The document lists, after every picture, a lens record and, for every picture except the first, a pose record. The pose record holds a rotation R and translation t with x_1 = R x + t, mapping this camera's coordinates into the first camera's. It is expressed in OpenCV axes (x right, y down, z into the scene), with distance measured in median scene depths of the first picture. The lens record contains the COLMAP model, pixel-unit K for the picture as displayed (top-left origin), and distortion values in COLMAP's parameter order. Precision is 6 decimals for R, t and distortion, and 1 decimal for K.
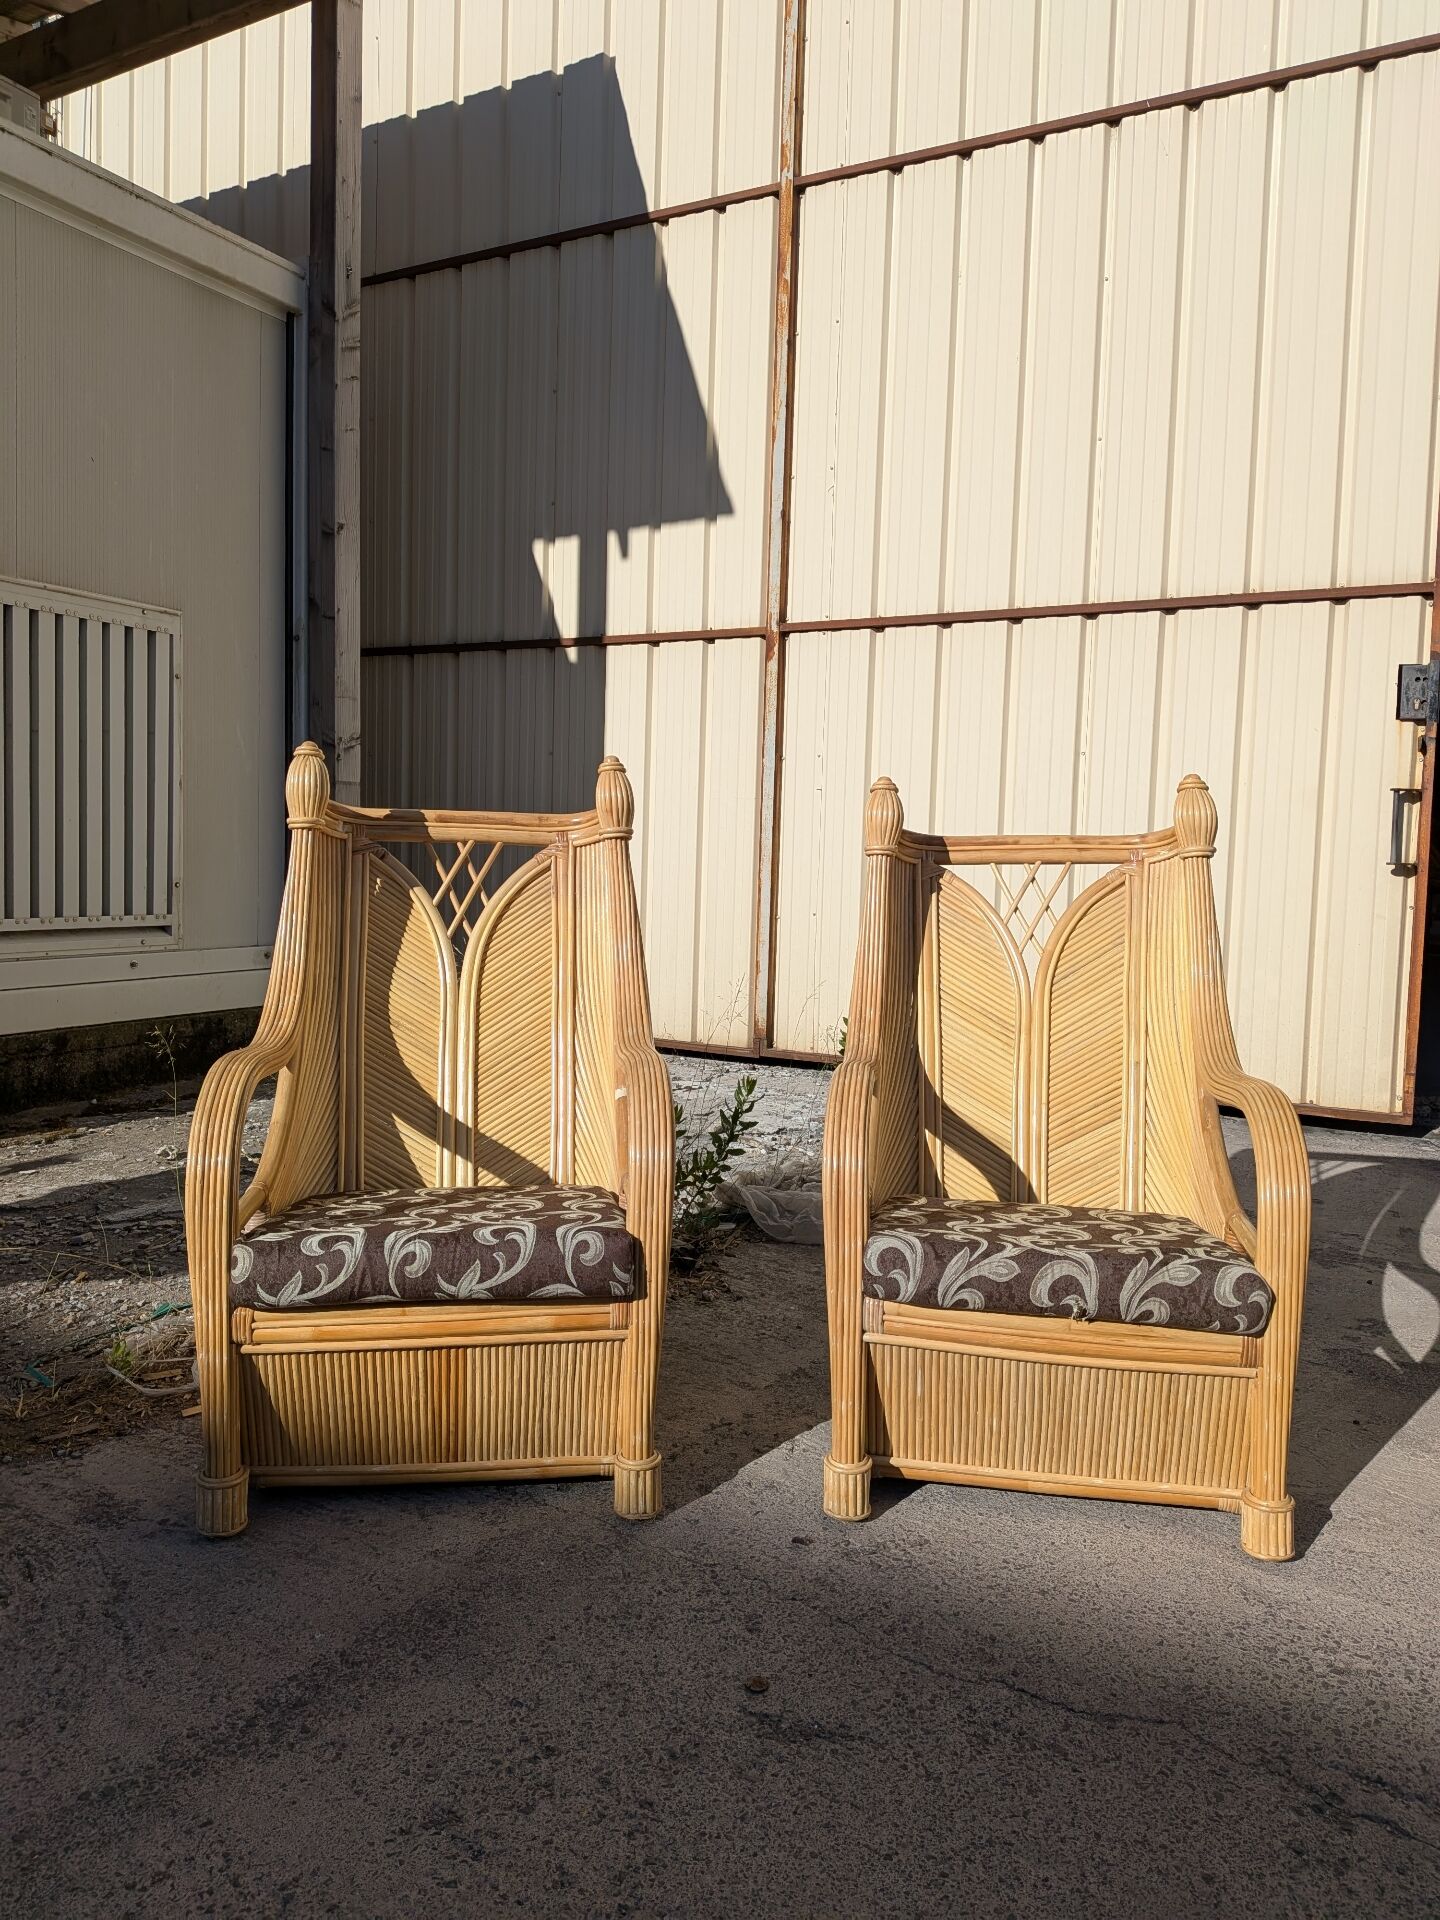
lens RADIAL K [[1421.3, 0, 724.2], [0, 1421.3, 945.6], [0, 0, 1]] dist [0.105430, -0.211888]
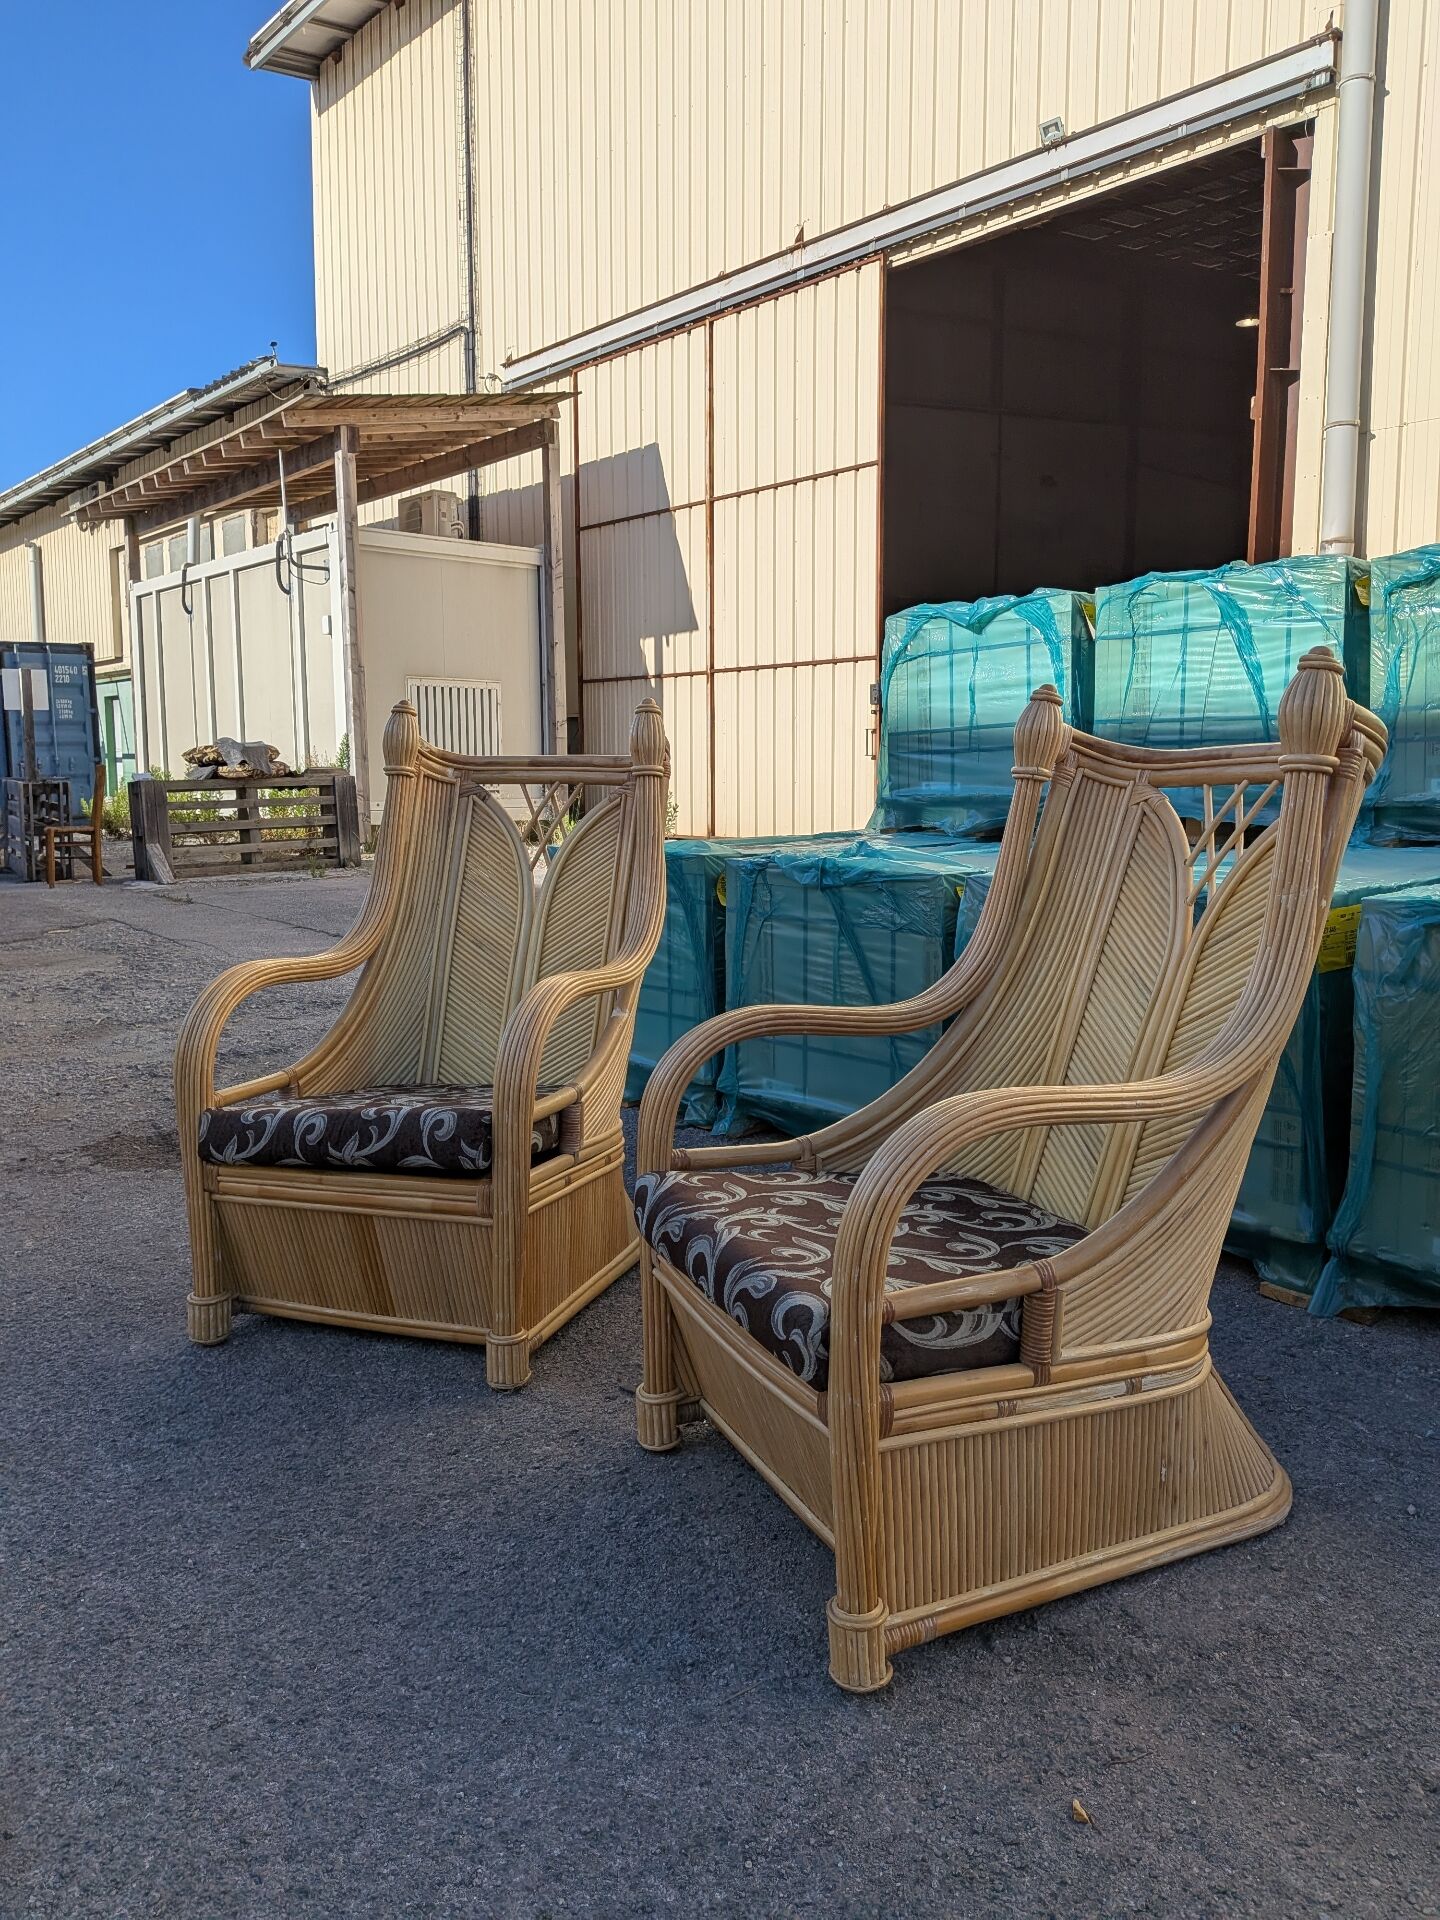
lens RADIAL K [[1421.3, 0, 724.2], [0, 1421.3, 945.6], [0, 0, 1]] dist [0.105430, -0.211888]
pose [[0.933403, 0.016317, -0.358458, 1.560050], [0.004390, 0.998372, 0.056875, 0.197010], [0.358803, -0.054661, 0.931812, -2.227736]]
